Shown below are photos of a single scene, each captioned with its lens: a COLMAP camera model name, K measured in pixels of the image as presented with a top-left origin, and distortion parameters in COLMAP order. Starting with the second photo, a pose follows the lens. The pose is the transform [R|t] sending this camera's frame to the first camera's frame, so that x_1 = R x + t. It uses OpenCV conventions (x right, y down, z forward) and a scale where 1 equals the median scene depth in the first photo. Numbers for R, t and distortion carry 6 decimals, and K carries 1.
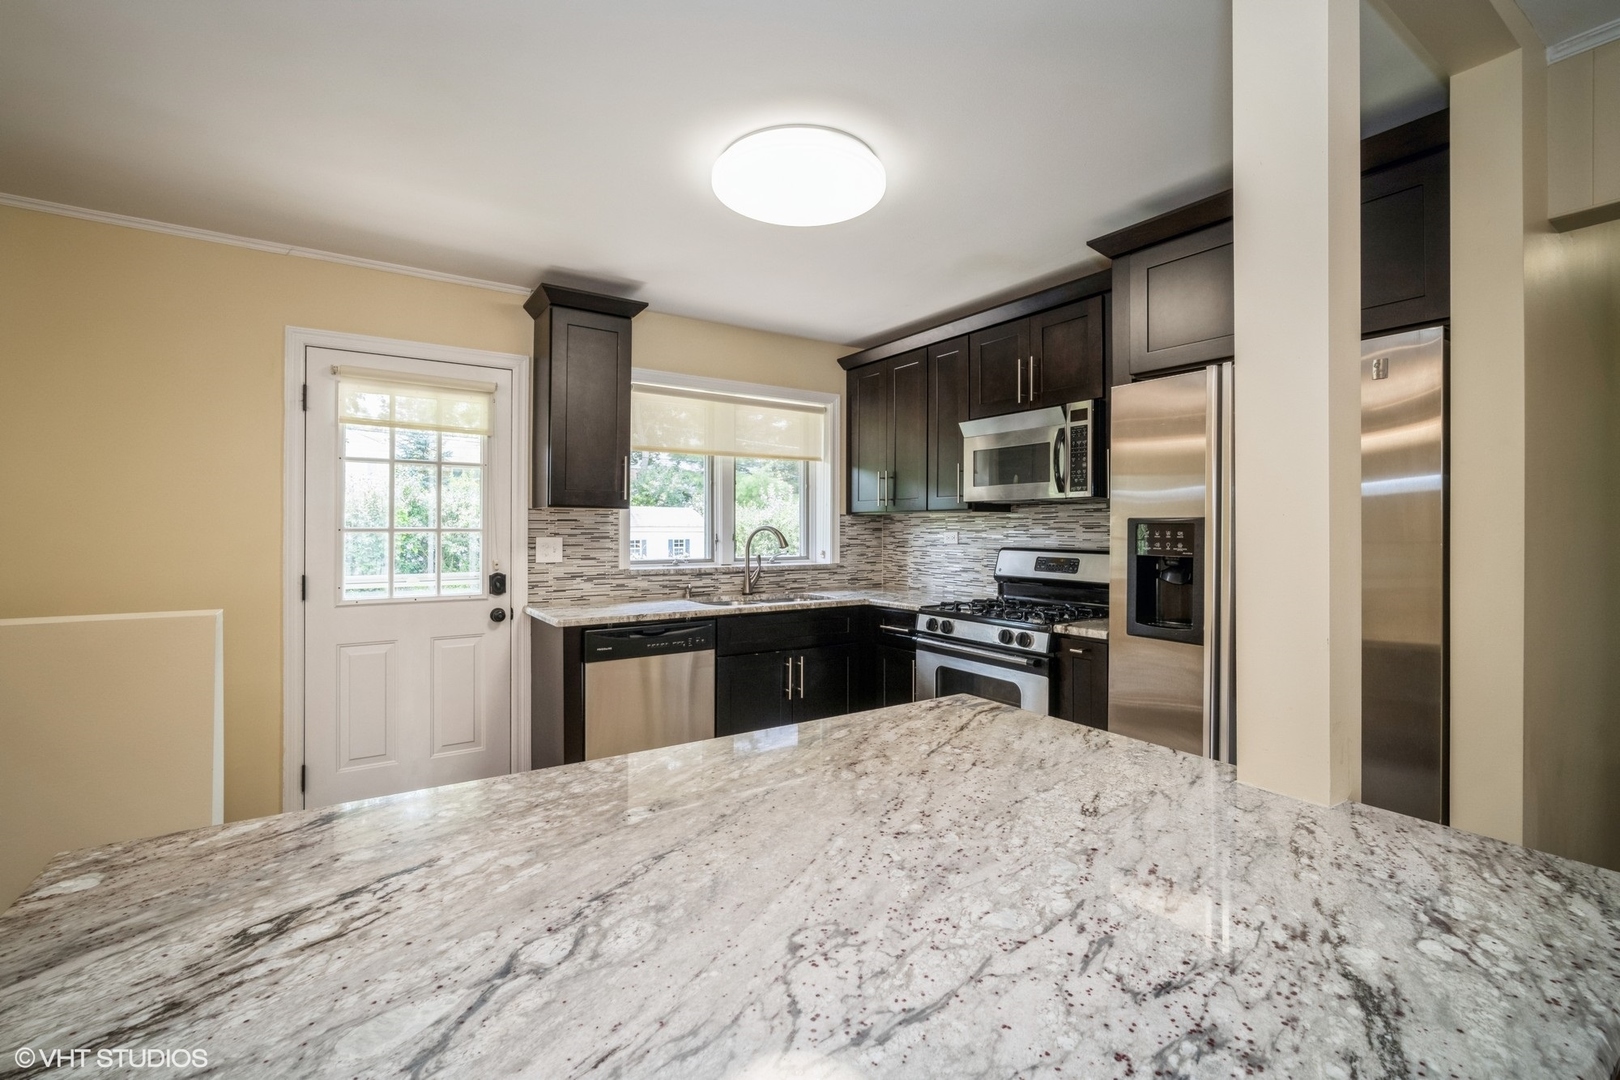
lens RADIAL K [[708.8, 0, 813.2], [0, 708.8, 525.1], [0, 0, 1]] dist [-0.015464, 0.004706]
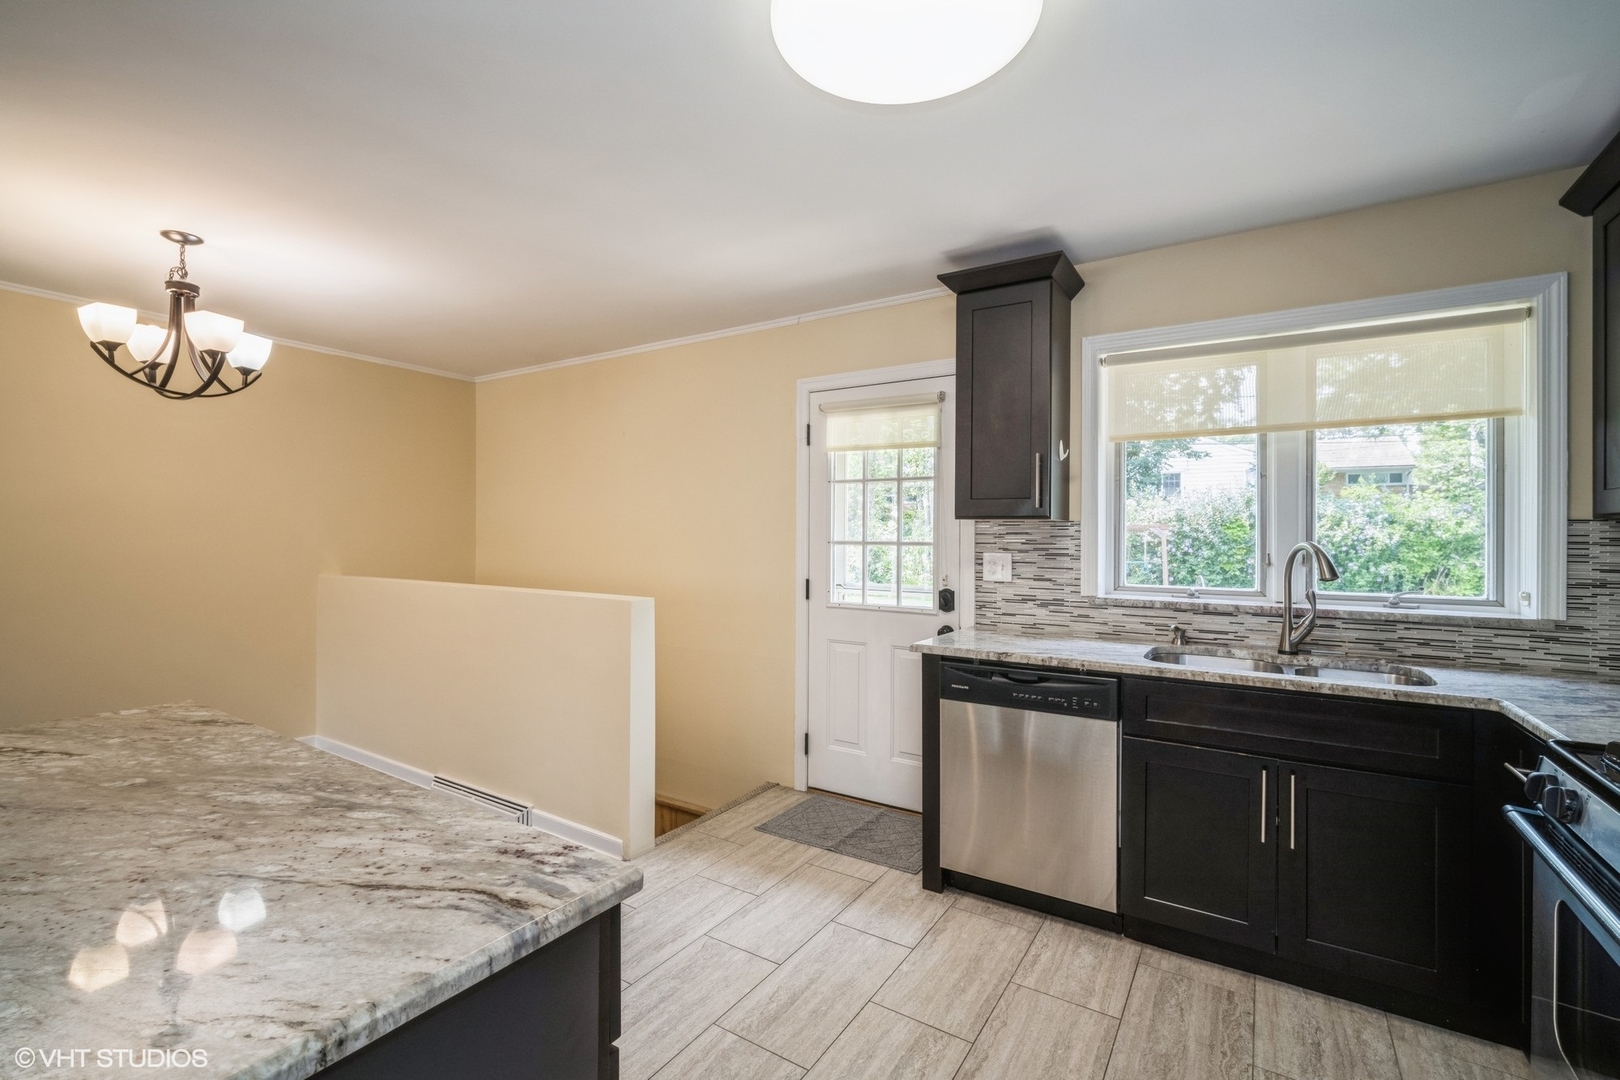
lens RADIAL K [[708.8, 0, 807.1], [0, 708.8, 531.5], [0, 0, 1]] dist [-0.015464, 0.004706]
pose [[0.392996, -0.005308, -0.919525, 0.356875], [-0.002941, 0.999971, -0.007030, -0.002457], [0.919535, 0.005467, 0.392969, 0.439257]]
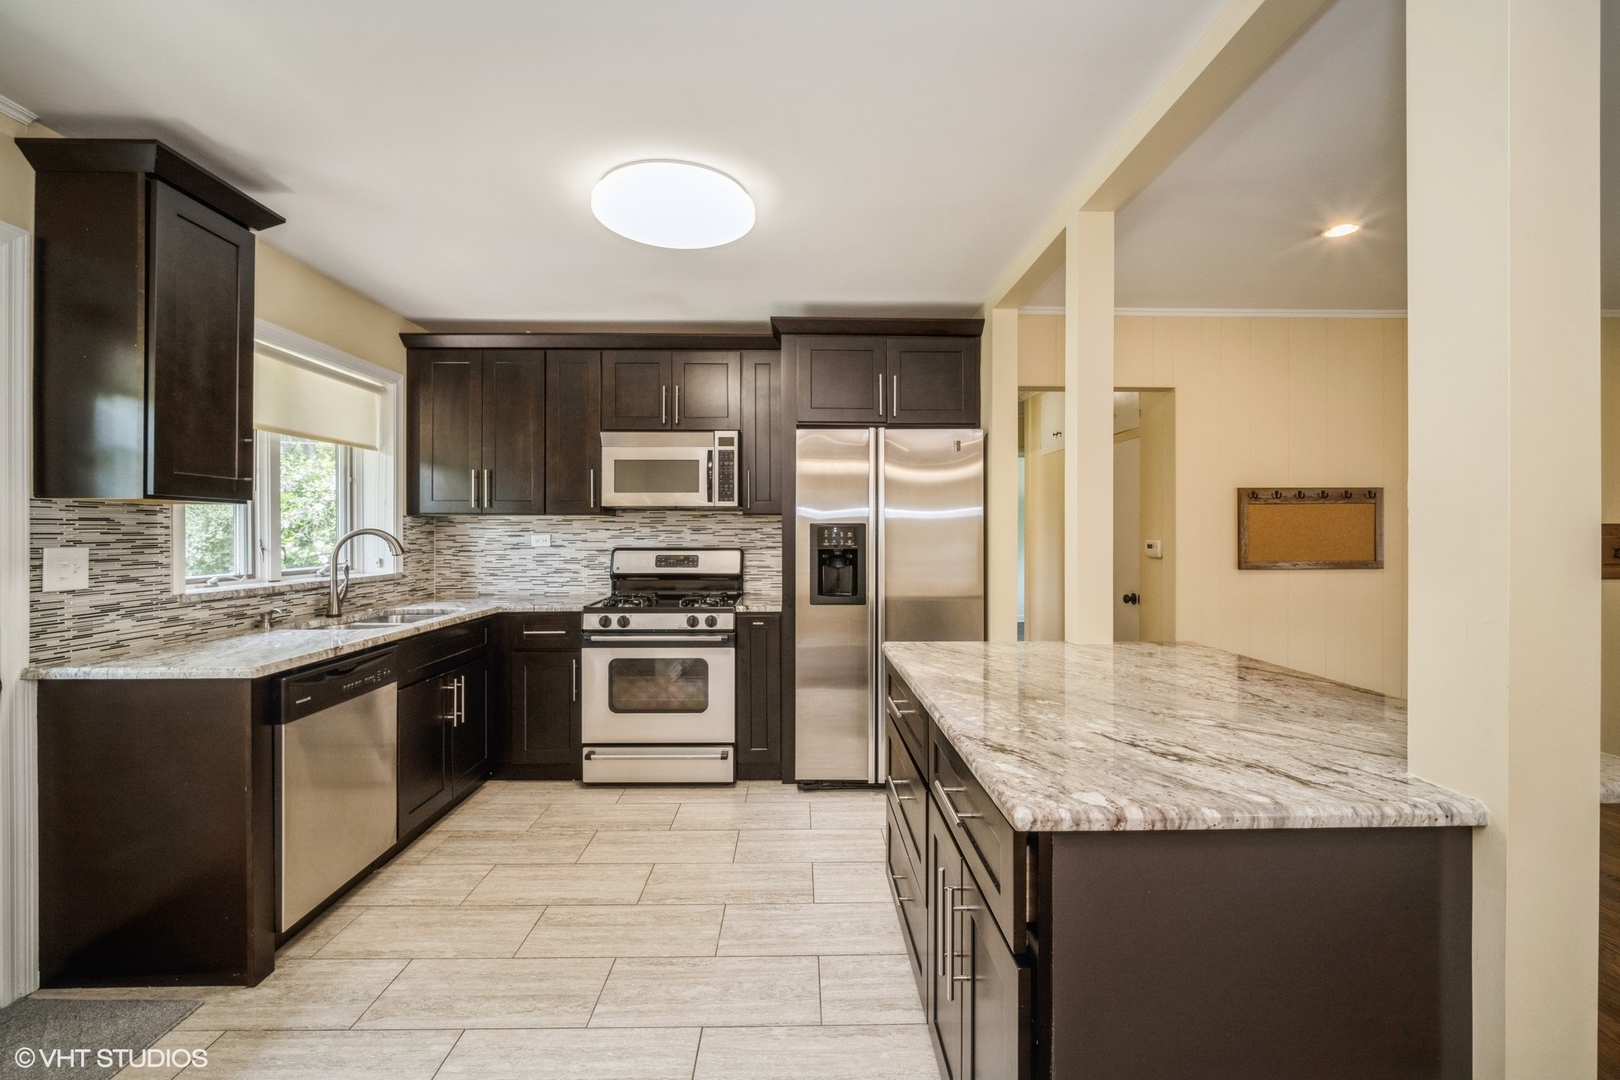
lens RADIAL K [[708.8, 0, 813.2], [0, 708.8, 531.8], [0, 0, 1]] dist [-0.015464, 0.004706]
pose [[0.539398, -0.003097, 0.842045, -0.540267], [-0.001403, 0.999989, 0.004576, 0.000396], [-0.842050, -0.003650, 0.539387, 0.157858]]
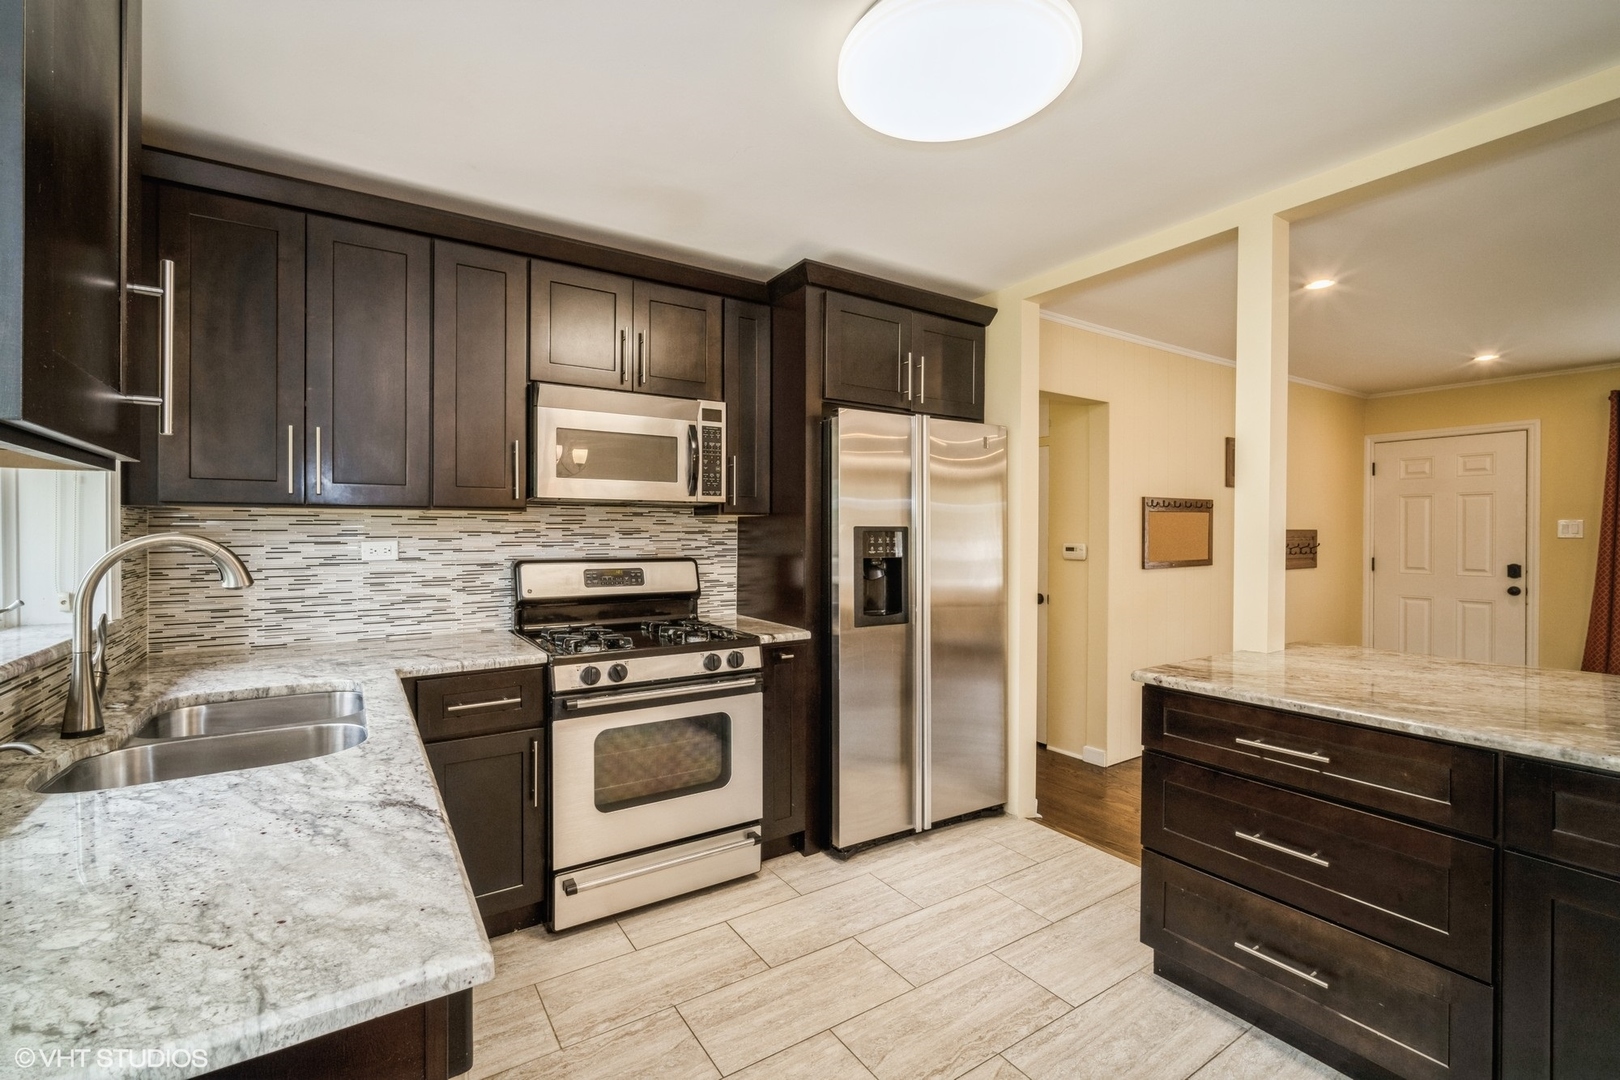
lens RADIAL K [[708.8, 0, 815.6], [0, 708.8, 534.0], [0, 0, 1]] dist [-0.015464, 0.004706]
pose [[0.002413, -0.009334, 0.999954, -0.504537], [-0.007103, 0.999931, 0.009351, -0.005805], [-0.999972, -0.007126, 0.002346, 0.754129]]
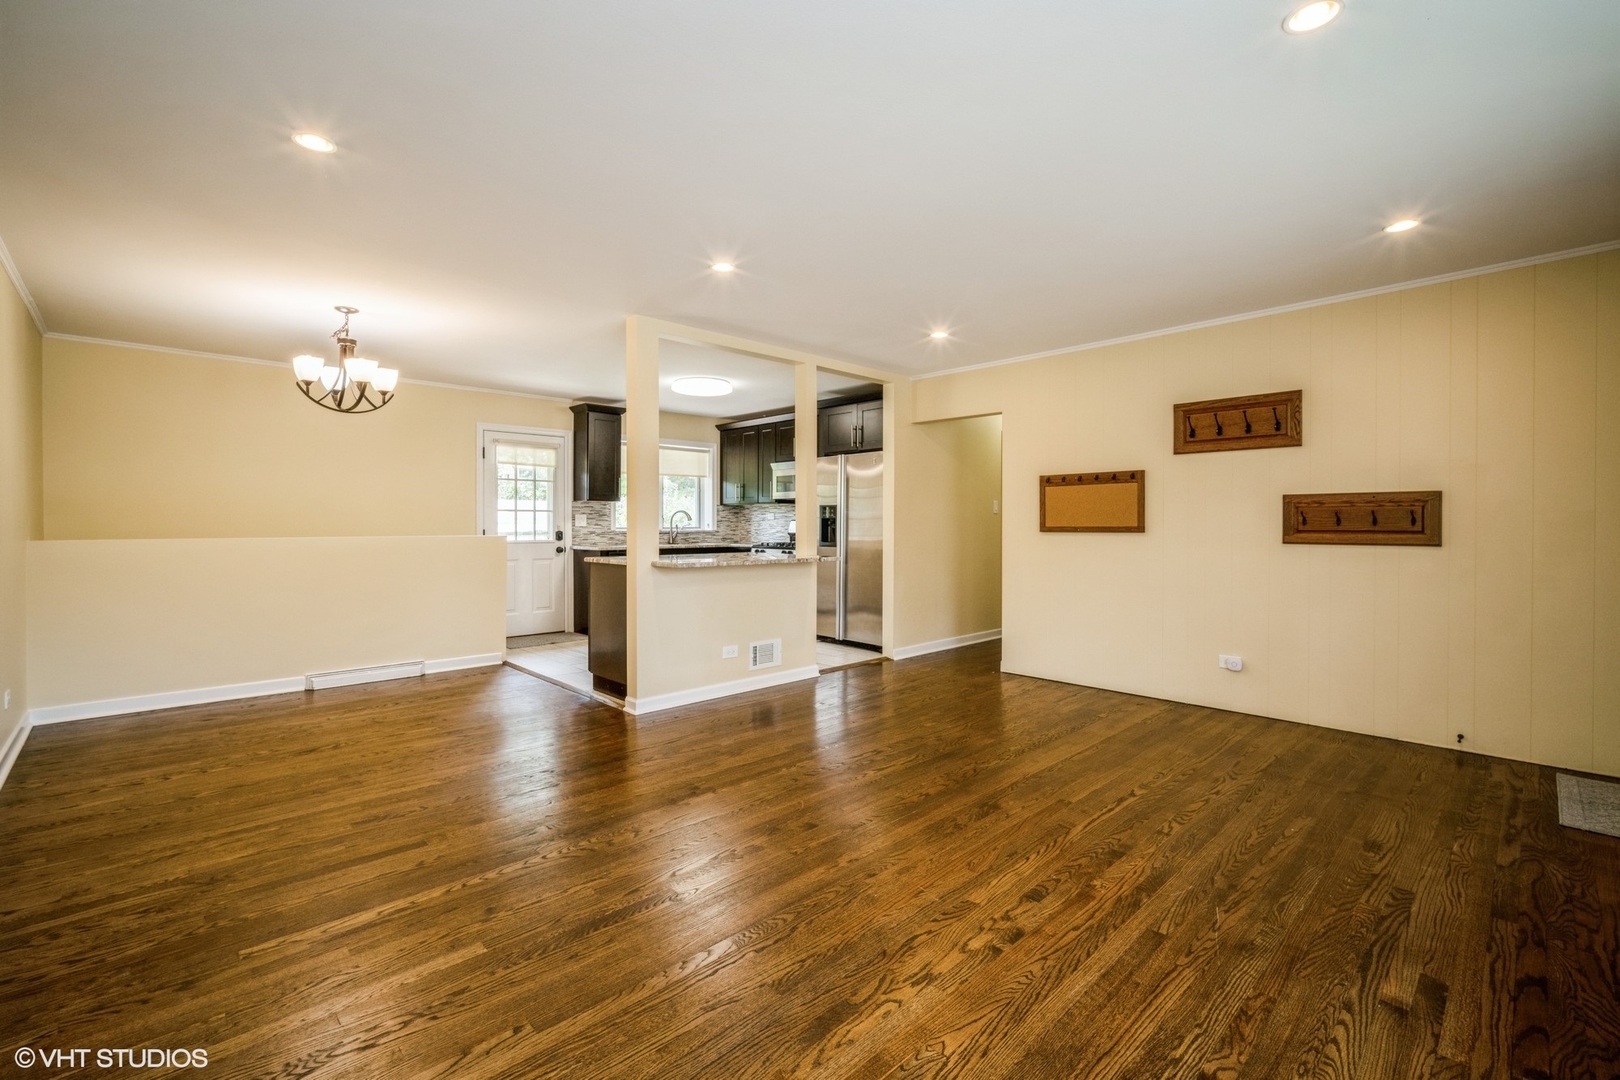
lens RADIAL K [[708.8, 0, 812.8], [0, 708.8, 526.3], [0, 0, 1]] dist [-0.015464, 0.004706]
pose [[0.984865, -0.002253, 0.173307, -0.052440], [0.000878, 0.999968, 0.008011, 0.036736], [-0.173320, -0.007738, 0.984835, -1.268390]]
